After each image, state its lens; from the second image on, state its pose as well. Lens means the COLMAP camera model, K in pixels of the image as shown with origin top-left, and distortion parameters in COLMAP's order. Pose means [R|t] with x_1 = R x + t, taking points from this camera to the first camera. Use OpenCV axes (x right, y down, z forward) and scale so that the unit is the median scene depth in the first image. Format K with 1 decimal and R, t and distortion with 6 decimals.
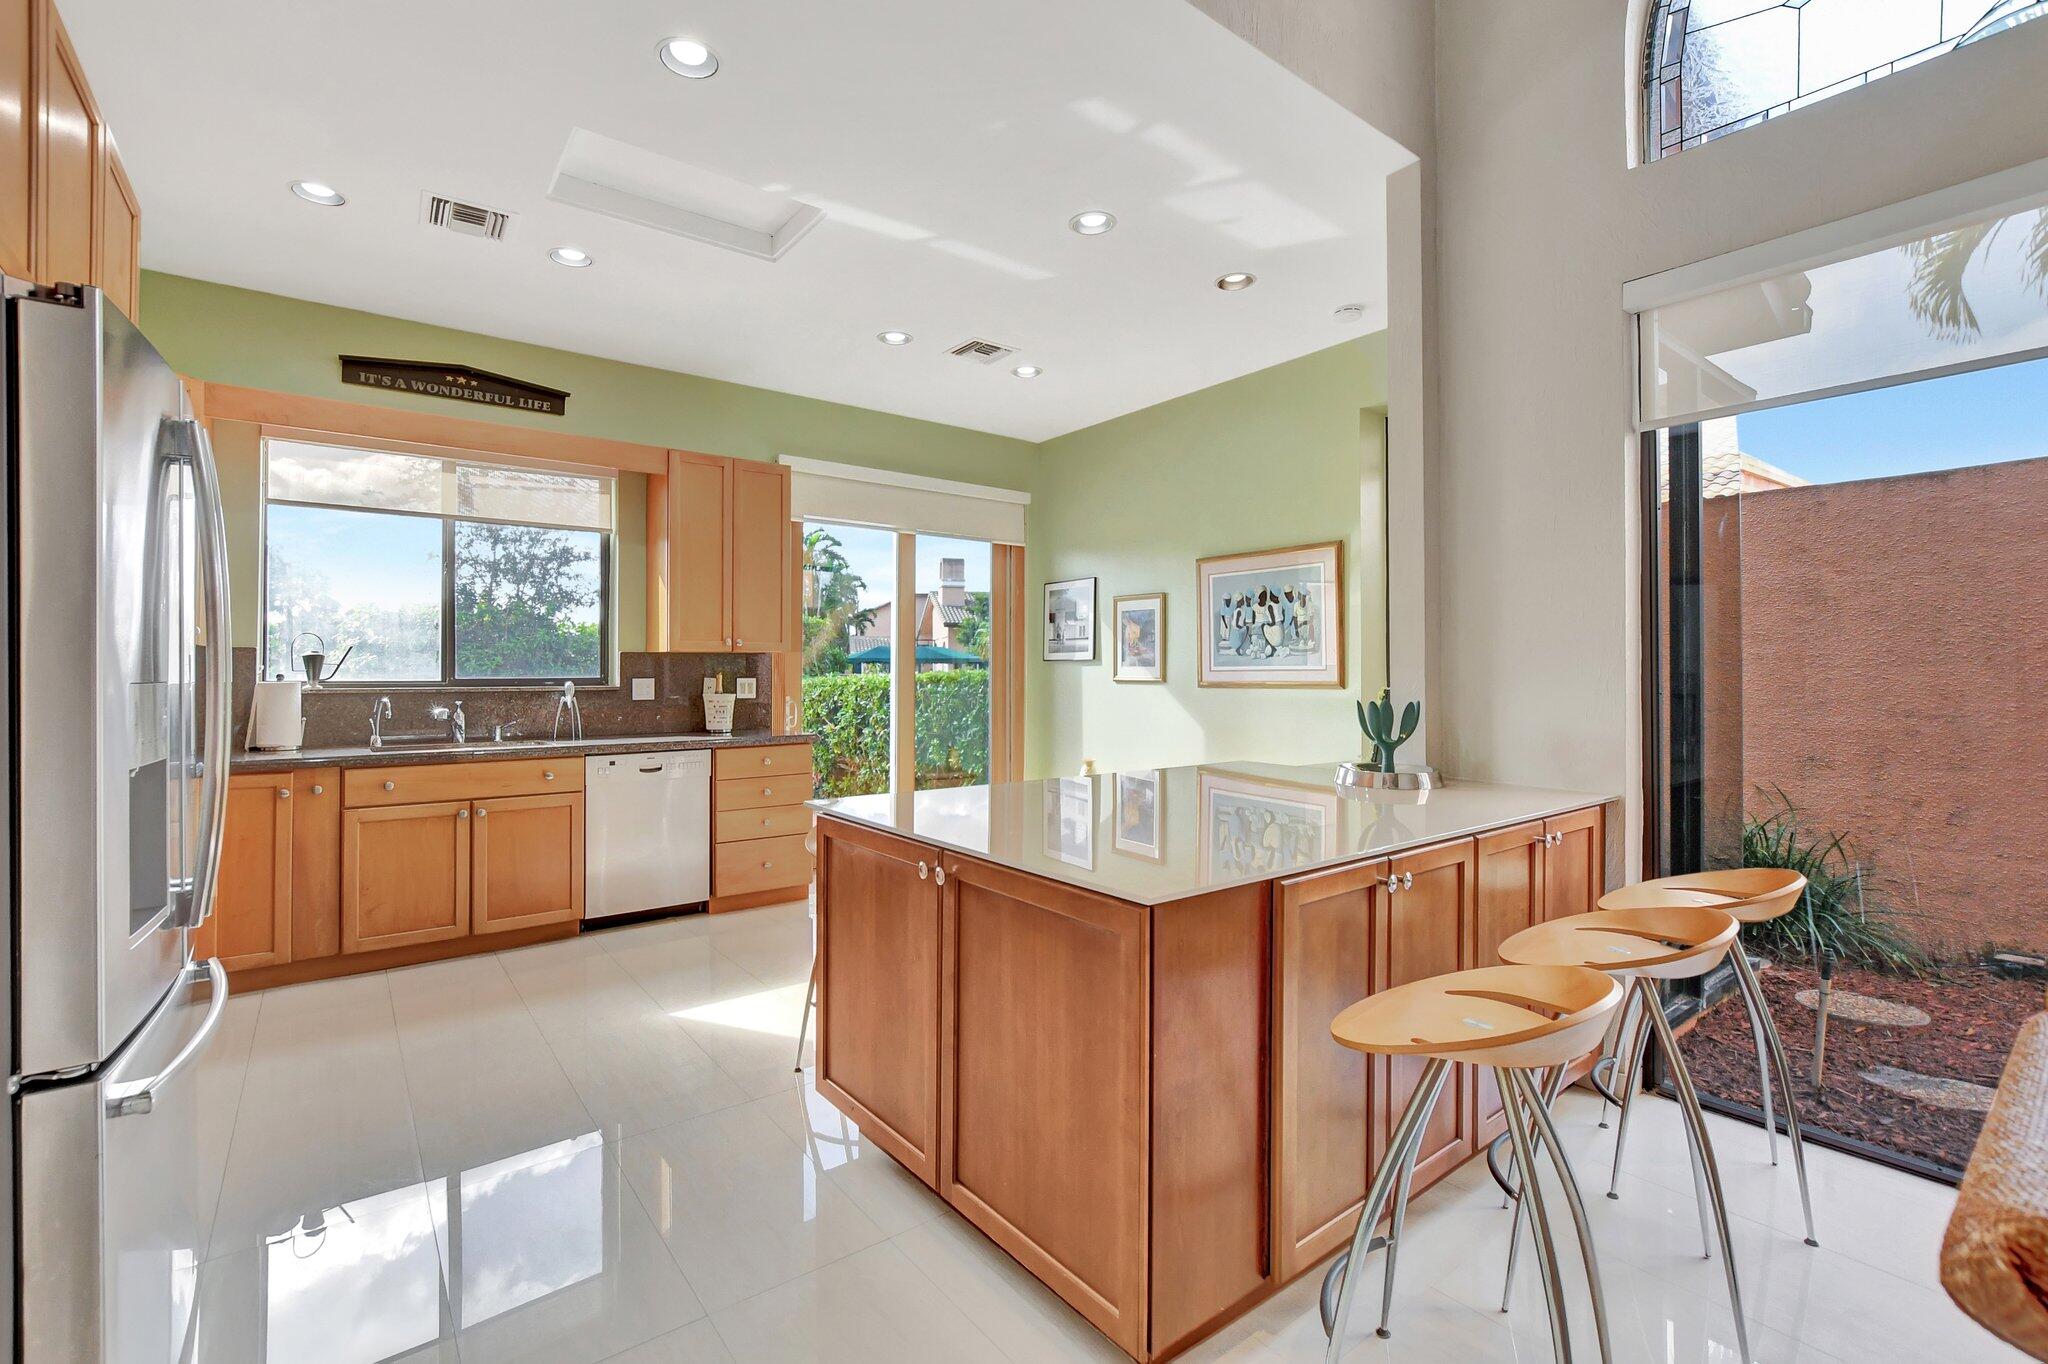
lens RADIAL K [[913.2, 0, 1024.8], [0, 913.2, 642.8], [0, 0, 1]] dist [0.000298, 0.000048]
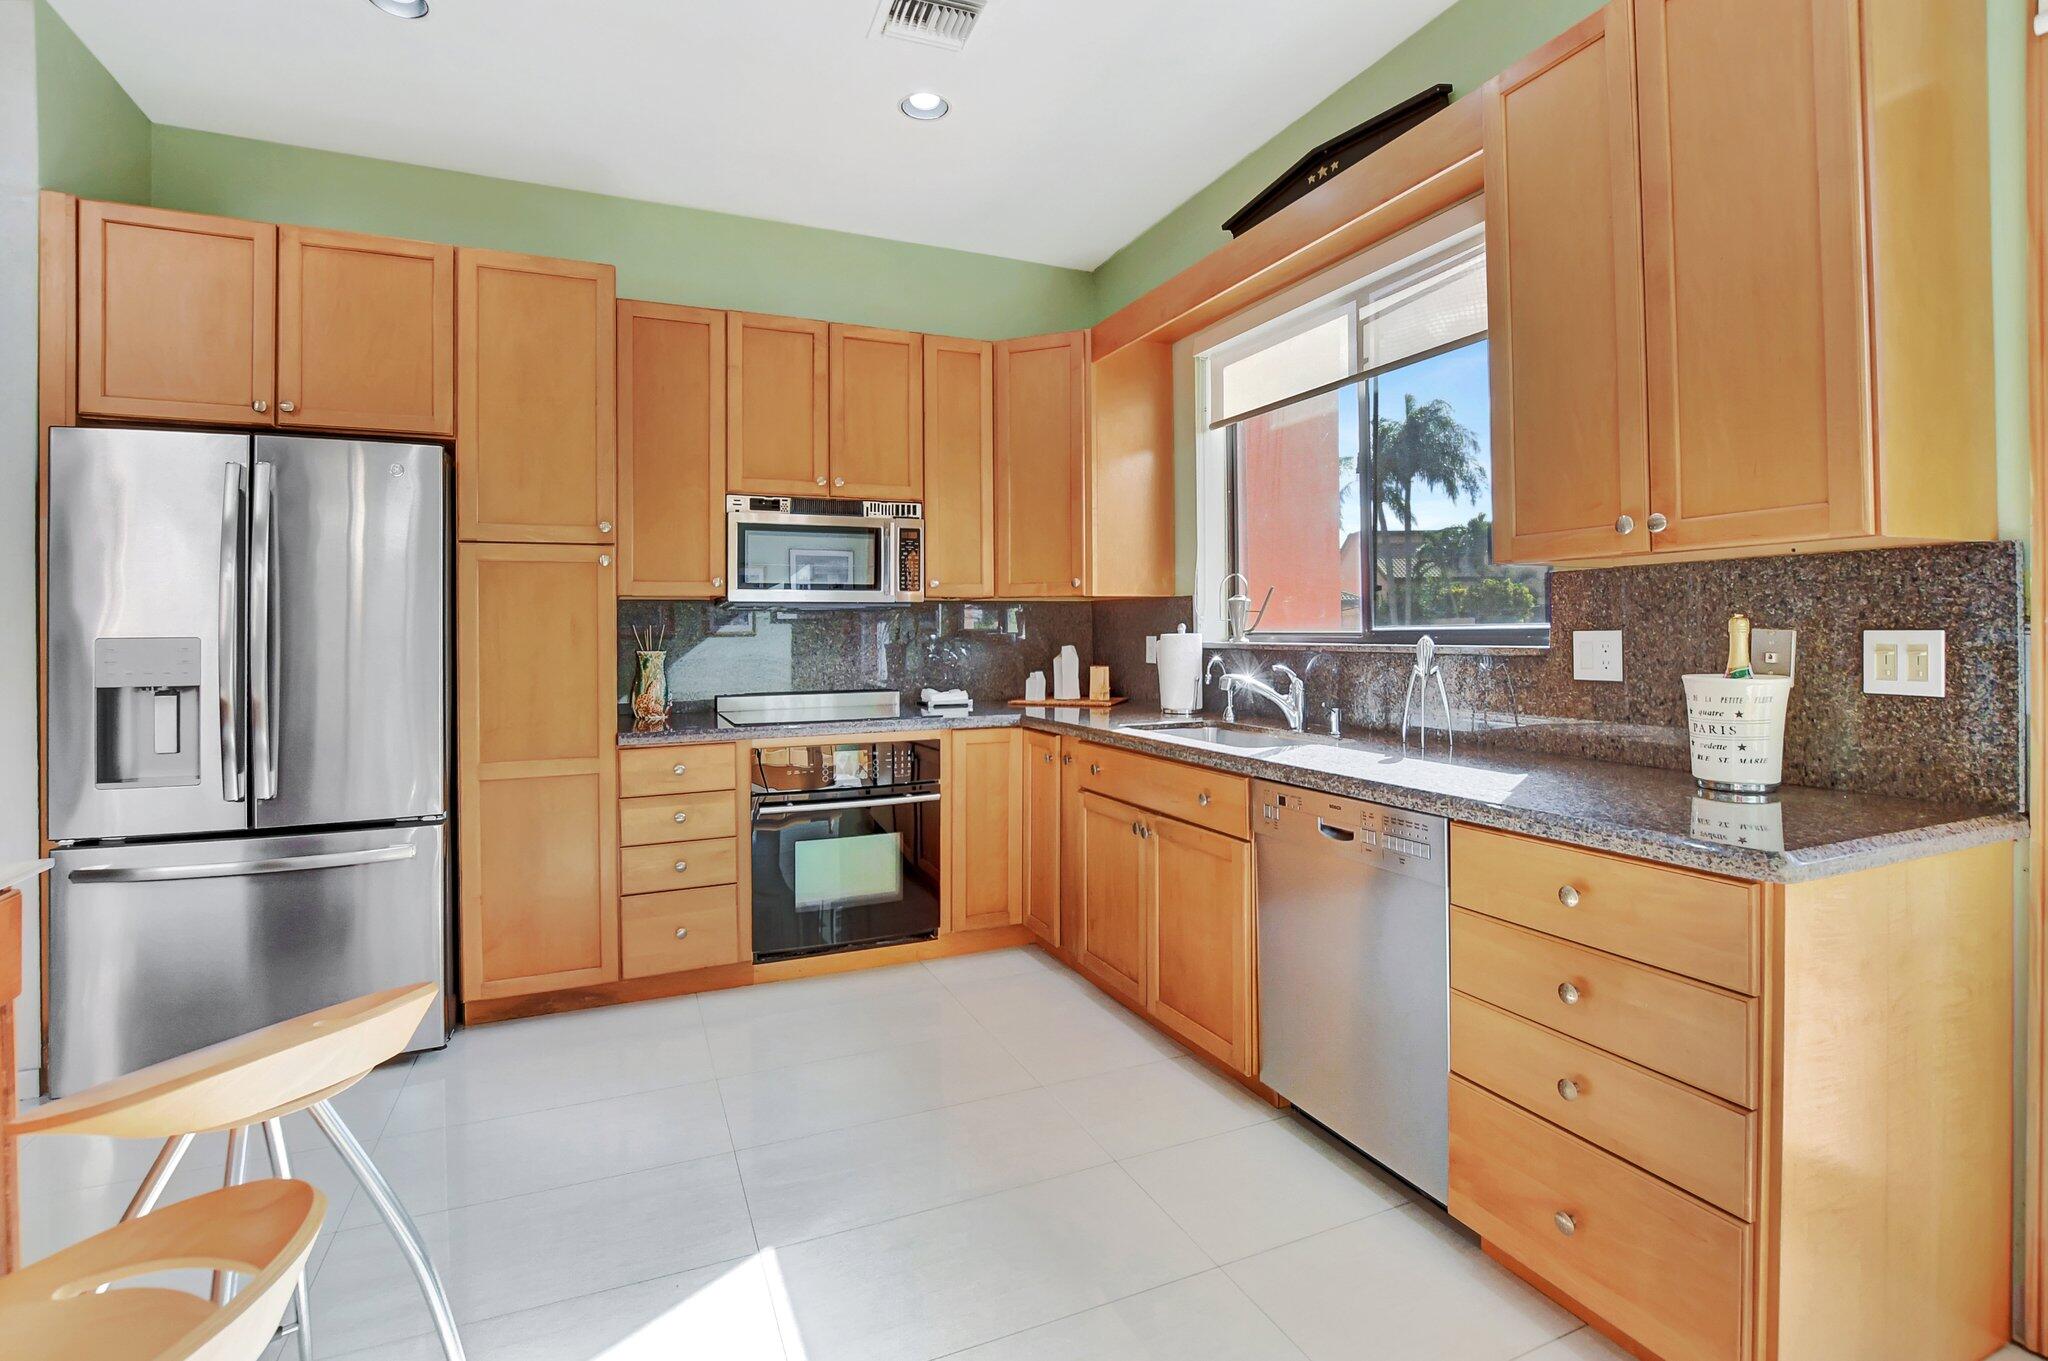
lens RADIAL K [[913.2, 0, 1024.8], [0, 913.2, 641.3], [0, 0, 1]] dist [0.000298, 0.000048]
pose [[-0.222607, 0.006551, -0.974886, 0.058277], [0.041688, 0.999127, -0.002805, 0.035316], [0.974017, -0.041265, -0.222686, 0.856010]]
